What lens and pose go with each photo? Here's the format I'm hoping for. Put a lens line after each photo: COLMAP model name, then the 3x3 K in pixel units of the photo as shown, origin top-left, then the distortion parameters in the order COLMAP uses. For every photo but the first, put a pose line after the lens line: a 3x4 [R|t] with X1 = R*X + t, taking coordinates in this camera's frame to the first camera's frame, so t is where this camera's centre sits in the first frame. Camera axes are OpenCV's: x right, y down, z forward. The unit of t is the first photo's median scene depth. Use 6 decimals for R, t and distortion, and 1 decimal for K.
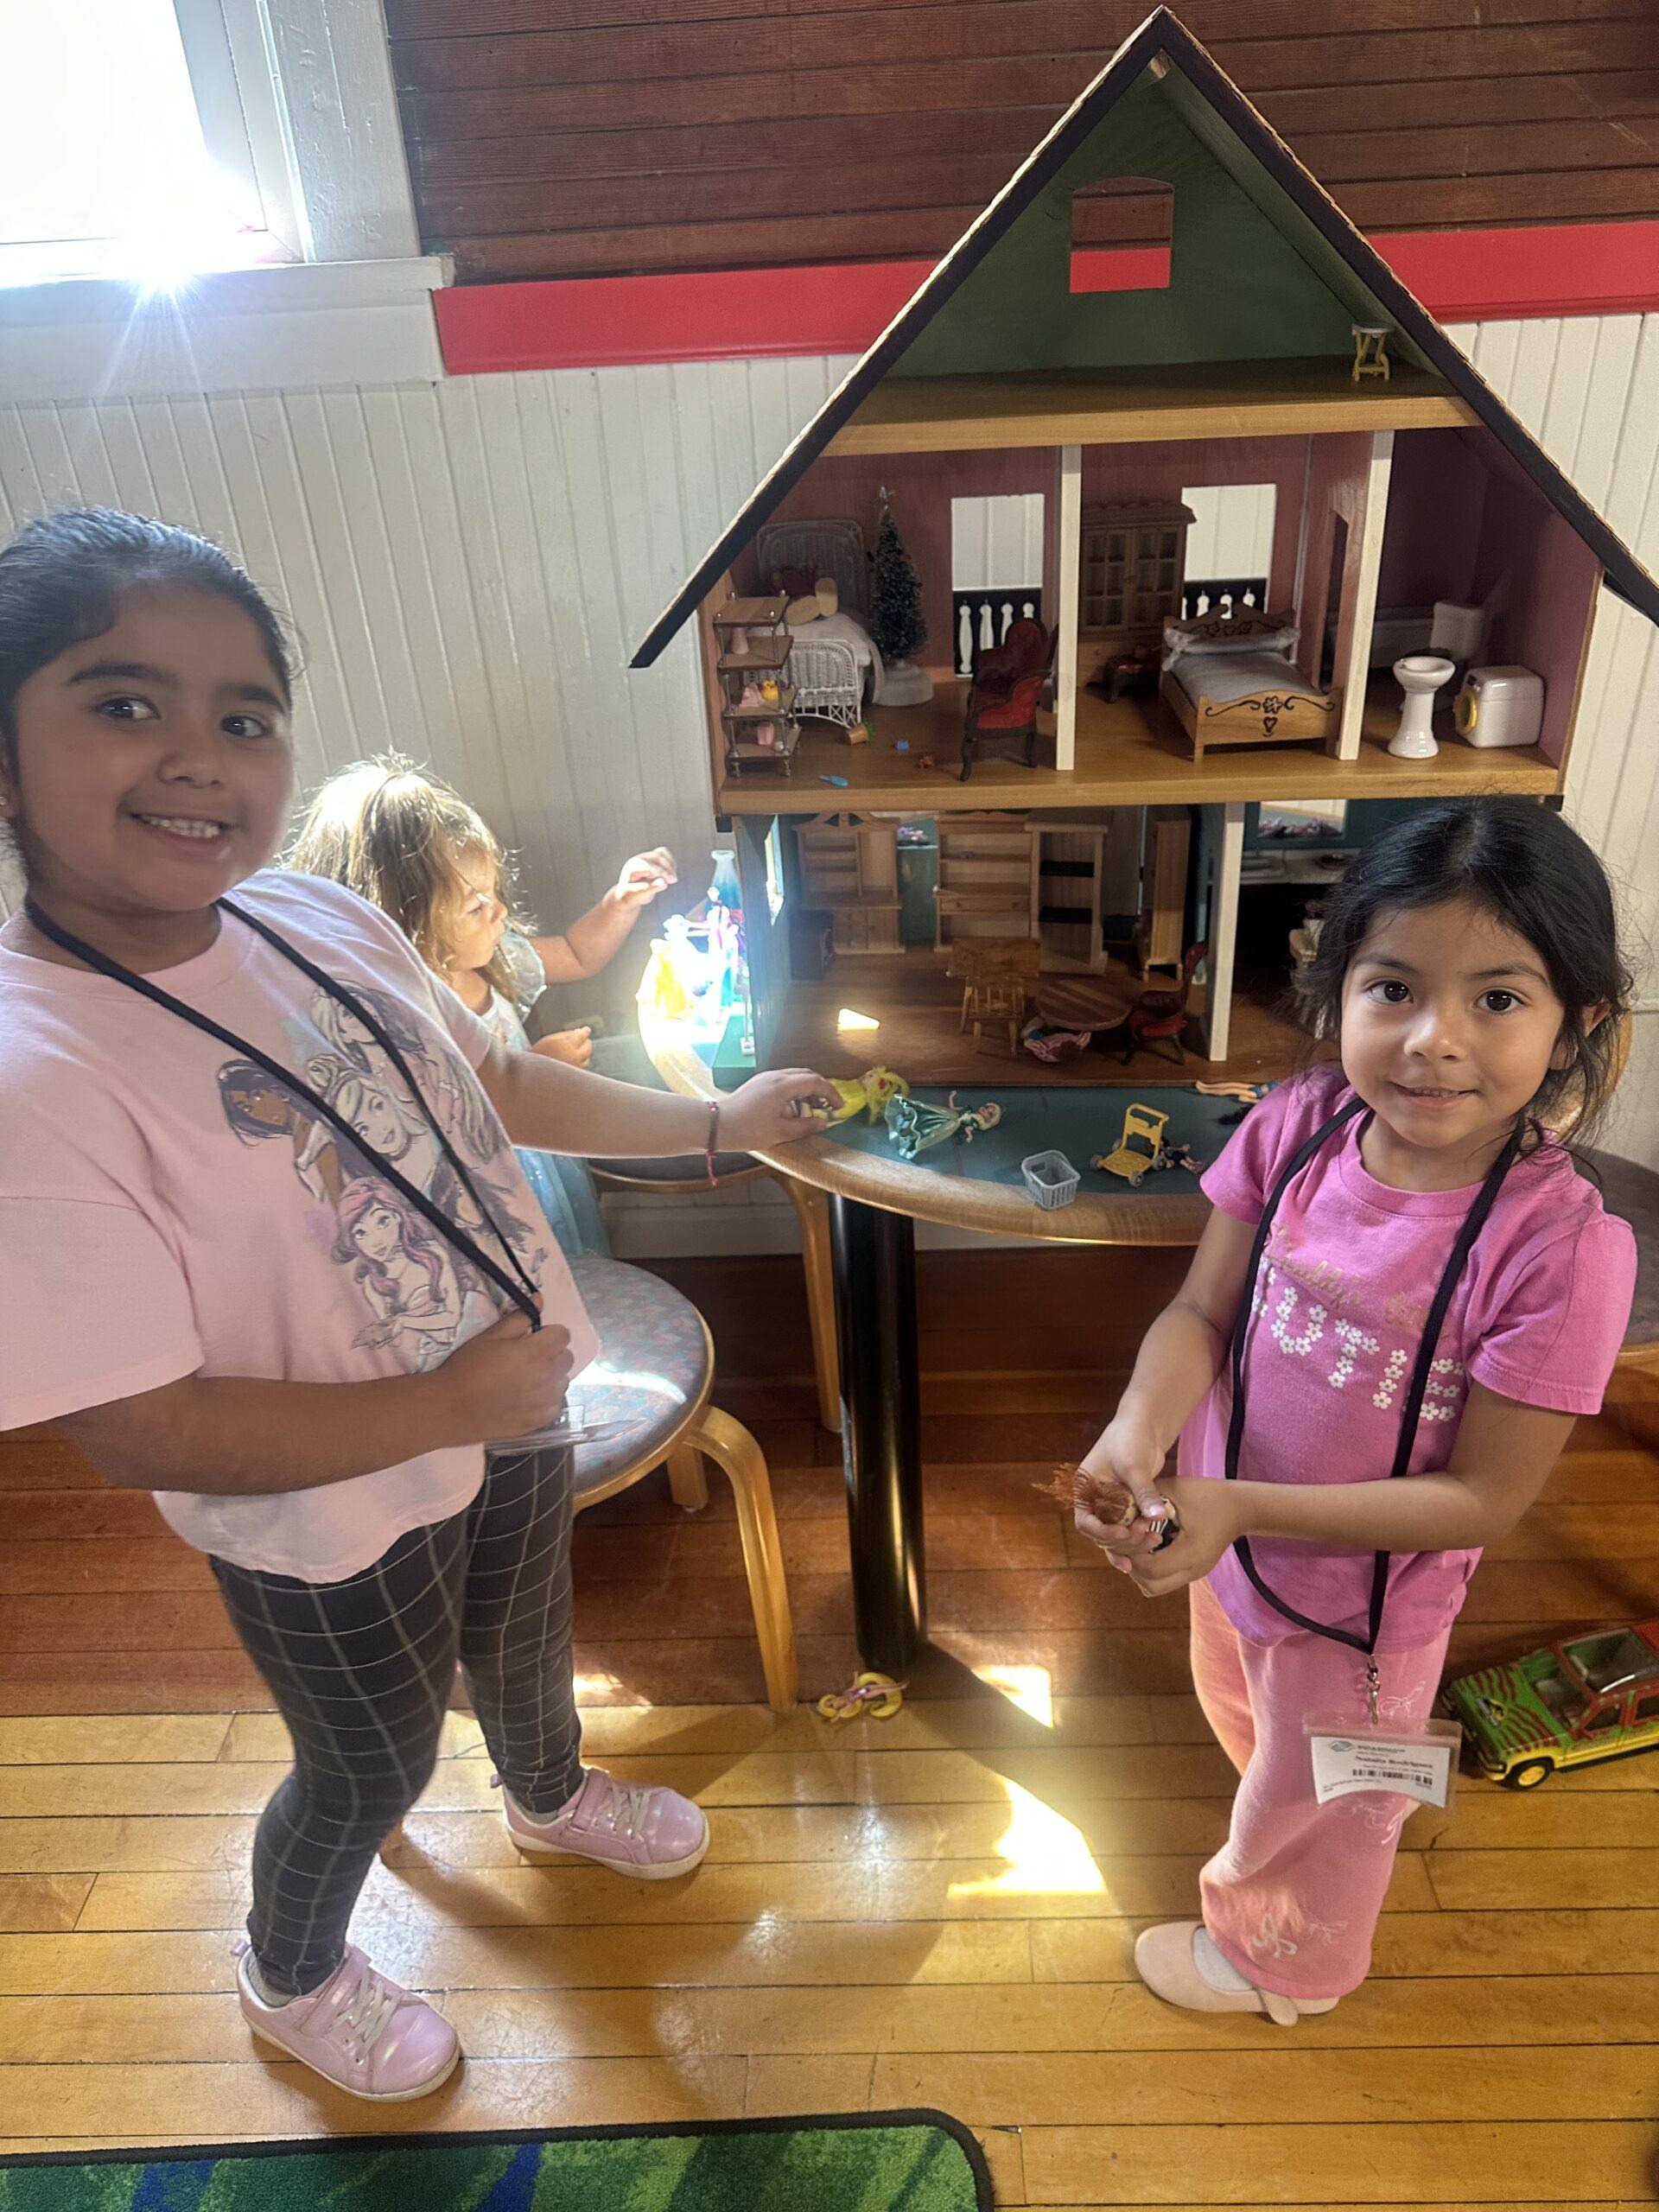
lens RADIAL K [[1515.6, 0, 810.4], [0, 1515.6, 1112.8], [0, 0, 1]] dist [0.018931, -0.035612]
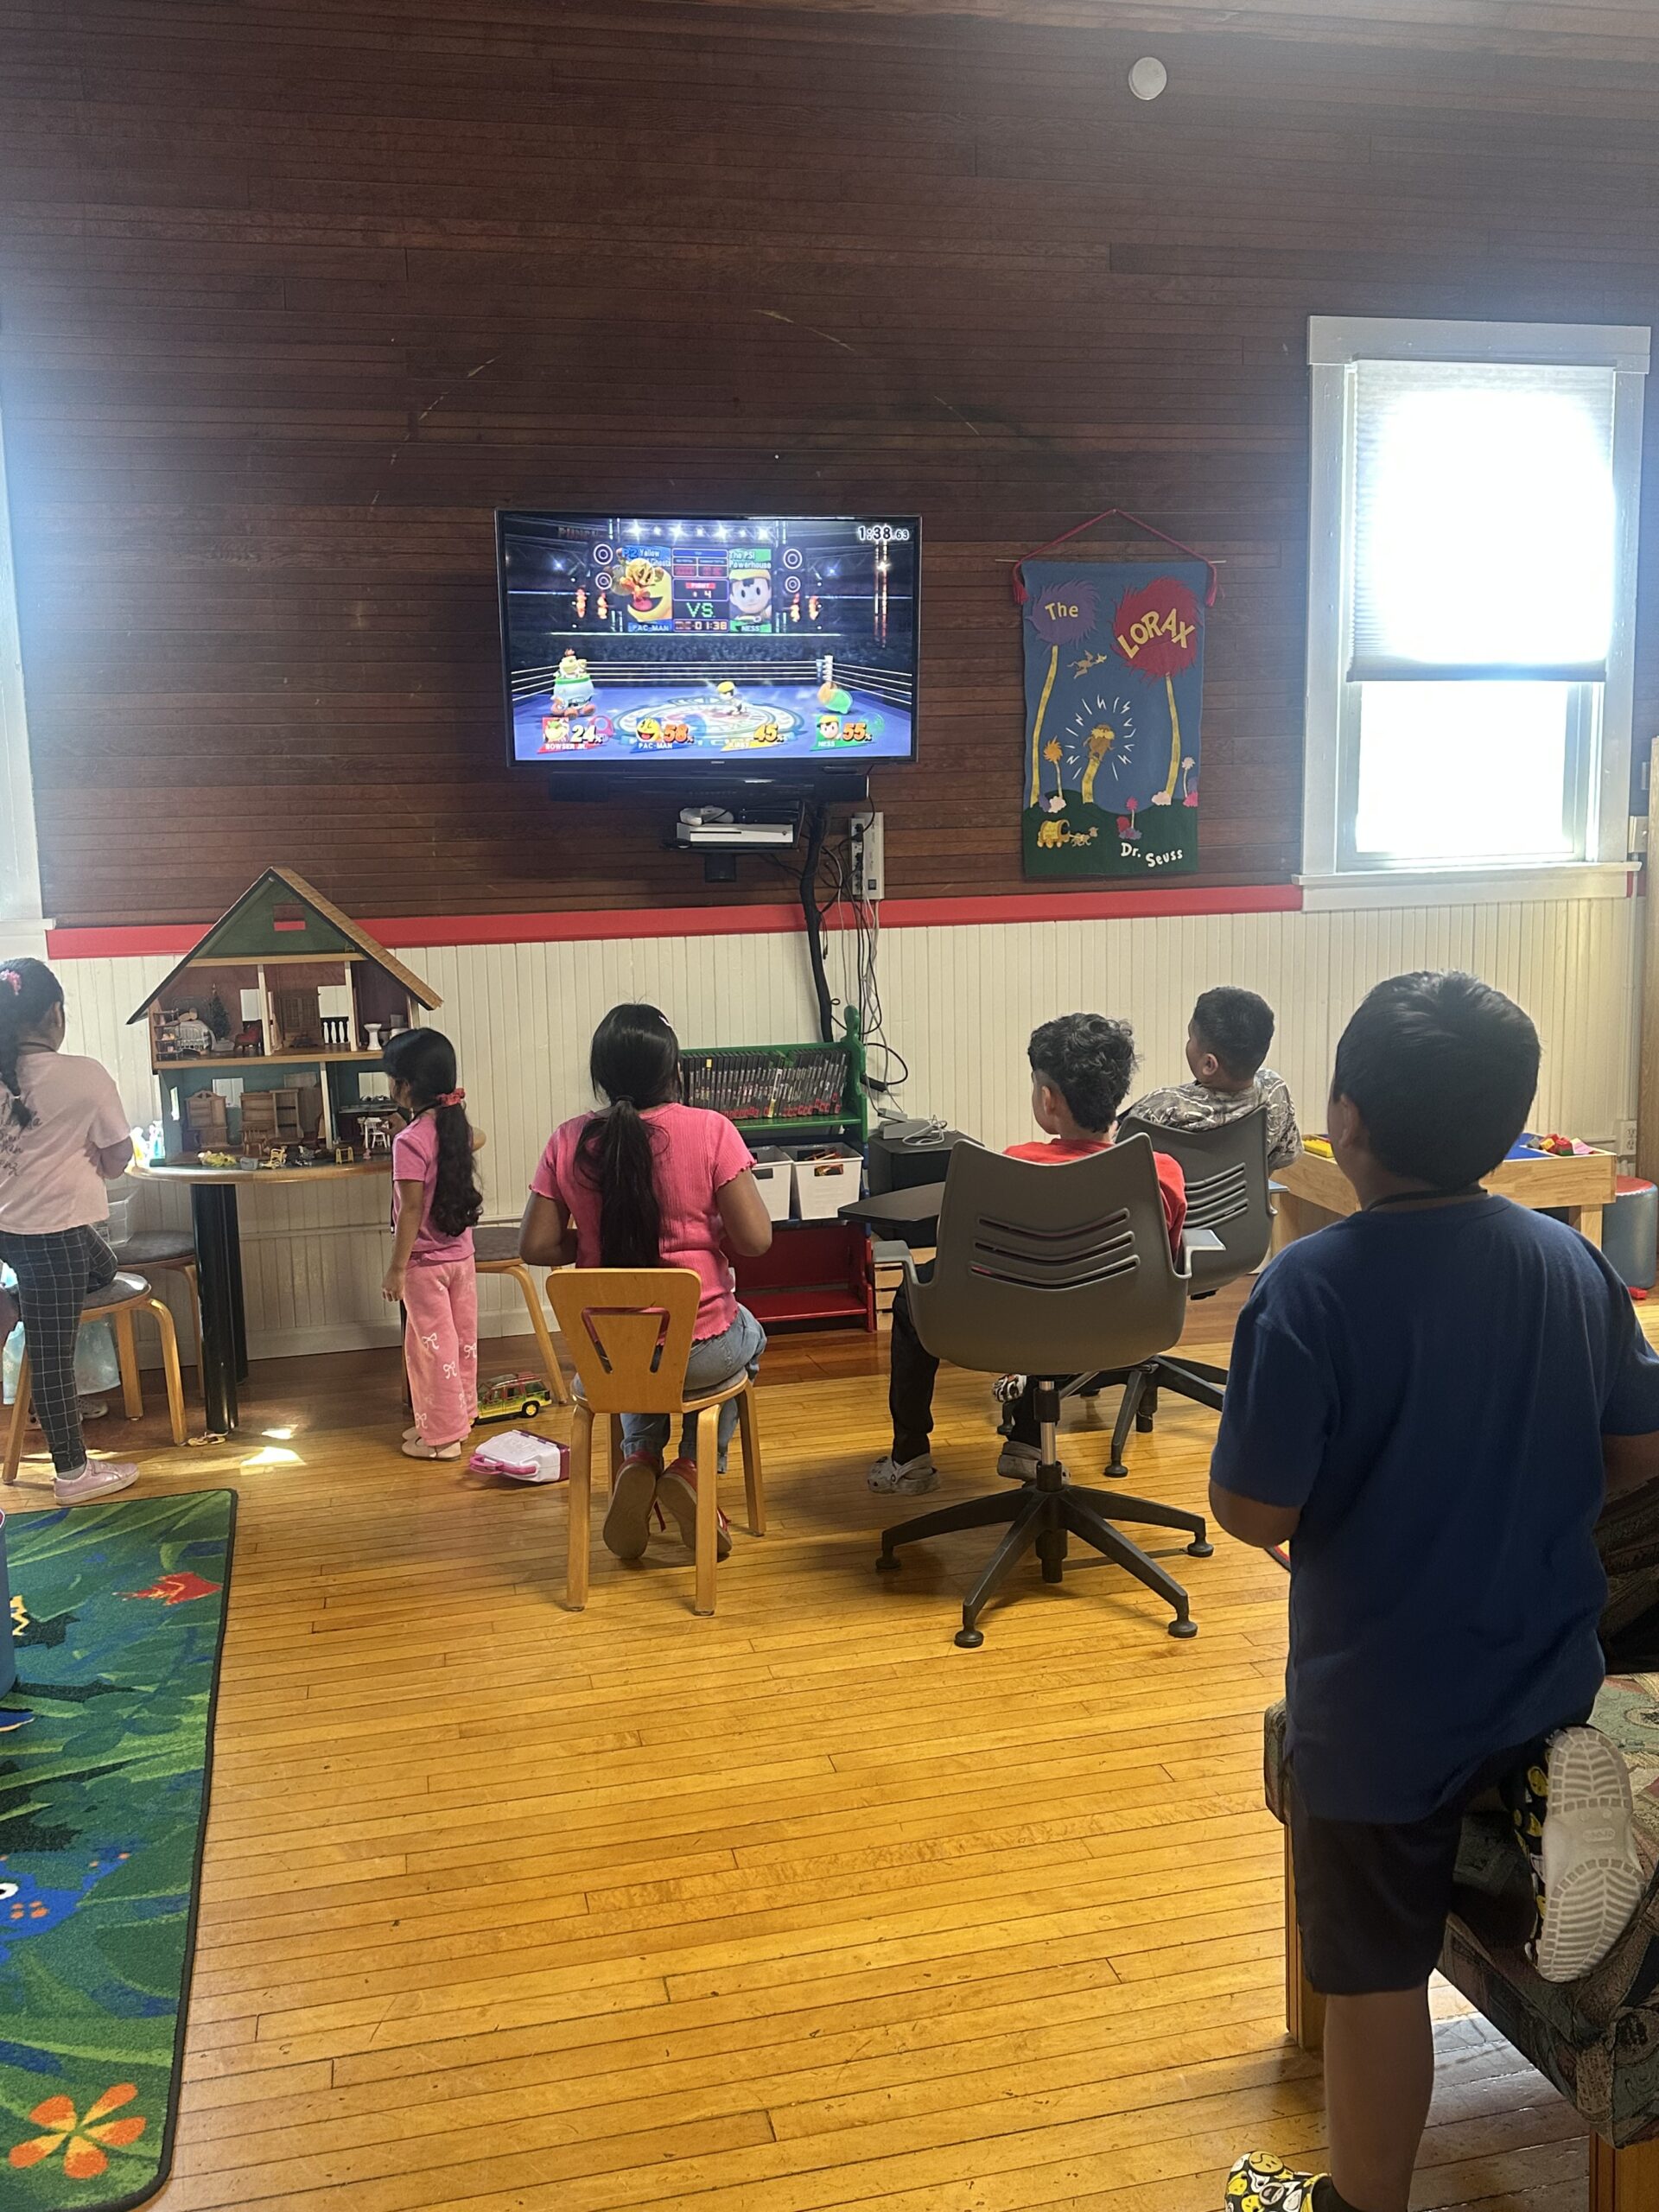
lens RADIAL K [[1929.9, 0, 842.5], [0, 1929.9, 1096.2], [0, 0, 1]] dist [0.054494, -0.028364]
pose [[0.966299, -0.008063, 0.257297, 0.235588], [0.116539, 0.904920, -0.409314, 1.388121], [-0.229533, 0.425505, 0.875363, -2.365365]]
